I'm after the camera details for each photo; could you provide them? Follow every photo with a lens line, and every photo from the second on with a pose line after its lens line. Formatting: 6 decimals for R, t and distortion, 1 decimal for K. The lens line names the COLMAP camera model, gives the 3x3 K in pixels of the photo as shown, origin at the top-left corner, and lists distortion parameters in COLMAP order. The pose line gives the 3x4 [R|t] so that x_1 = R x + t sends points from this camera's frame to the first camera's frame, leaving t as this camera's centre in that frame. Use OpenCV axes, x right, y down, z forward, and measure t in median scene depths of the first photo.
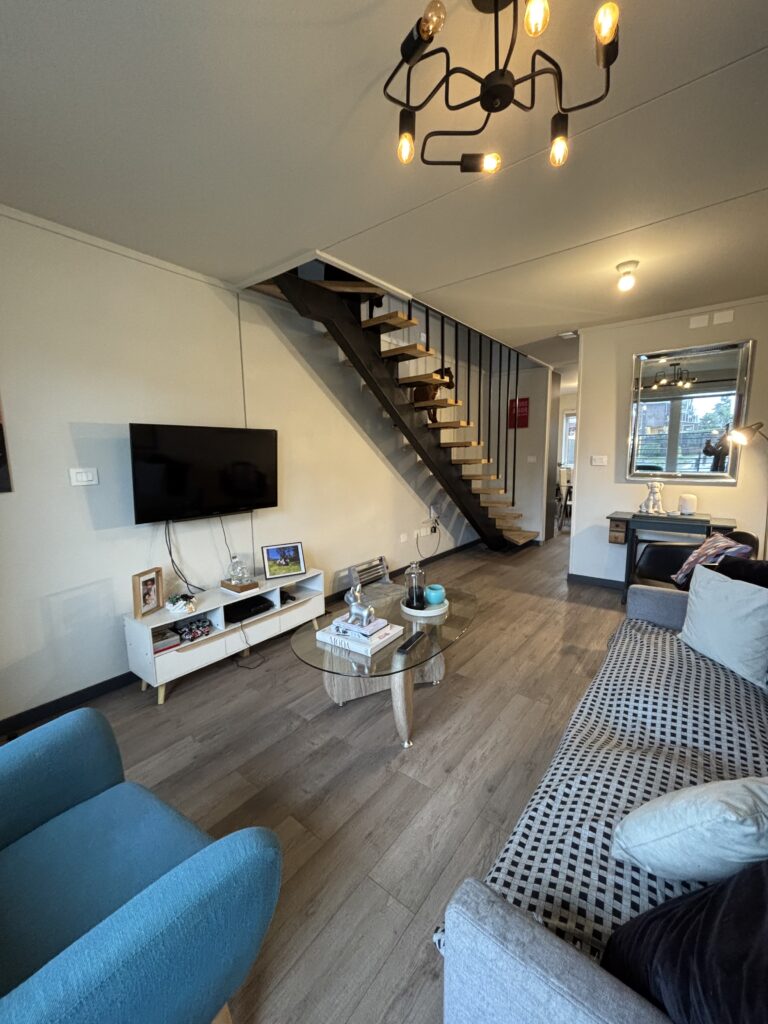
lens RADIAL K [[413.6, 0, 388.7], [0, 413.6, 514.1], [0, 0, 1]] dist [-0.002934, -0.000390]
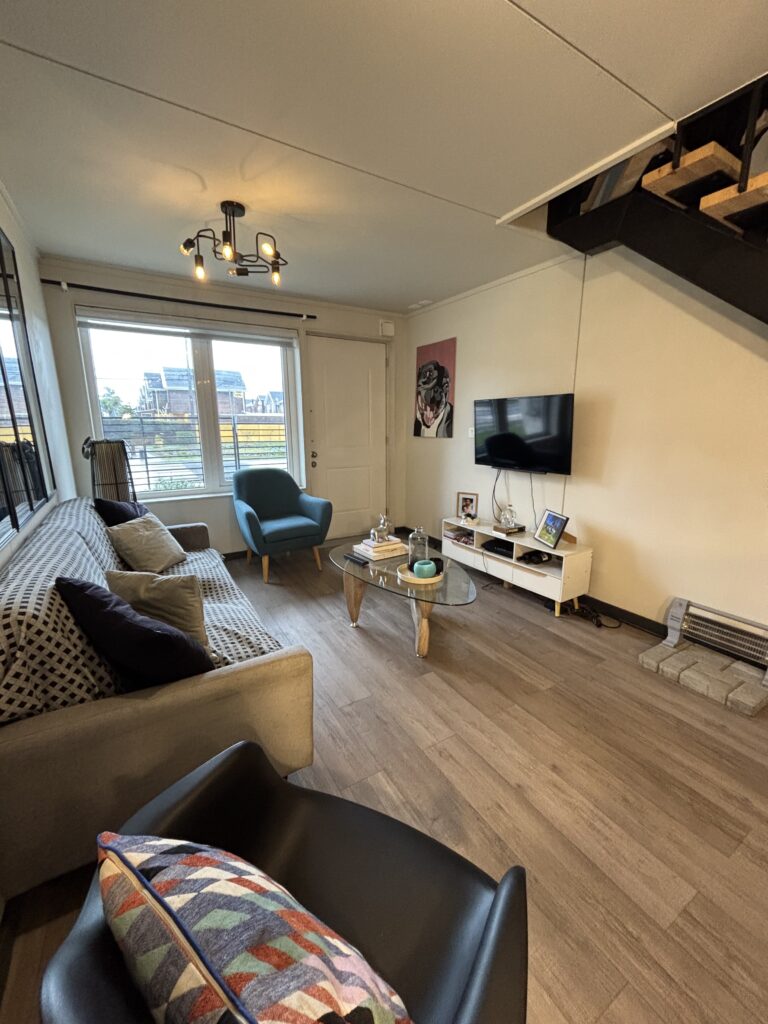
lens RADIAL K [[413.6, 0, 382.5], [0, 413.6, 508.0], [0, 0, 1]] dist [-0.002934, -0.000390]
pose [[-0.360511, 0.216187, -0.907356, 0.806717], [-0.105995, 0.956974, 0.270123, -0.164881], [0.926713, 0.193557, -0.322085, 0.960699]]
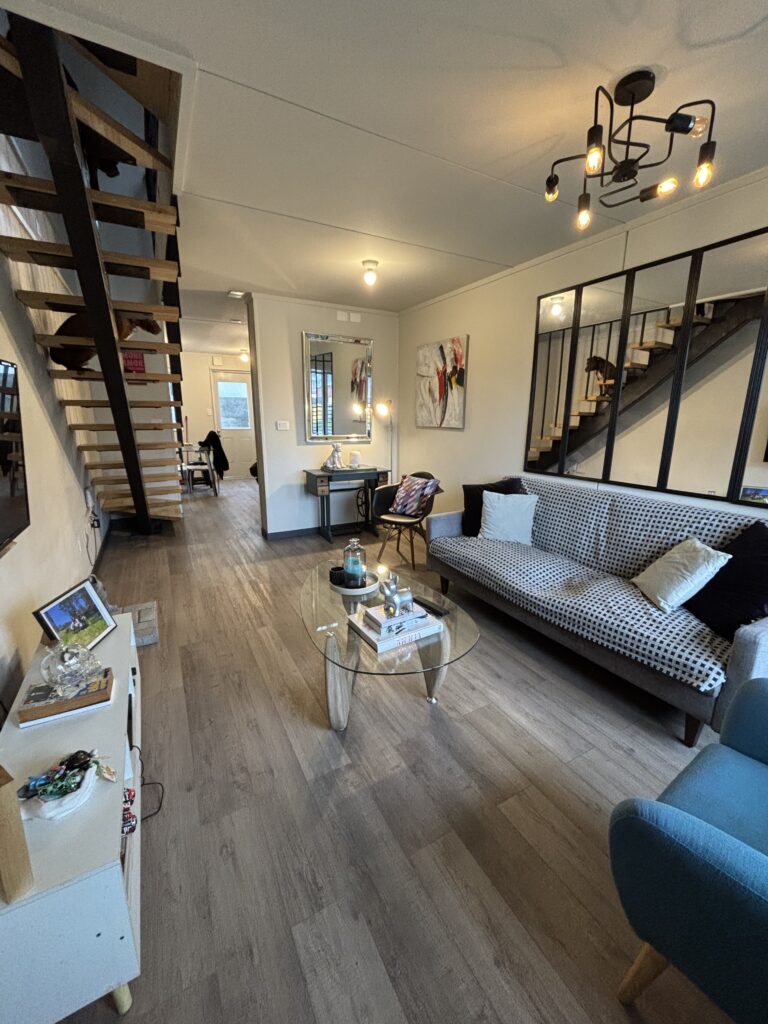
lens RADIAL K [[413.6, 0, 387.4], [0, 413.6, 515.4], [0, 0, 1]] dist [-0.002934, -0.000390]
pose [[0.393786, -0.199165, 0.897366, -0.552888], [0.114676, 0.979262, 0.167018, -0.063674], [-0.912021, 0.037137, 0.408459, 0.419943]]
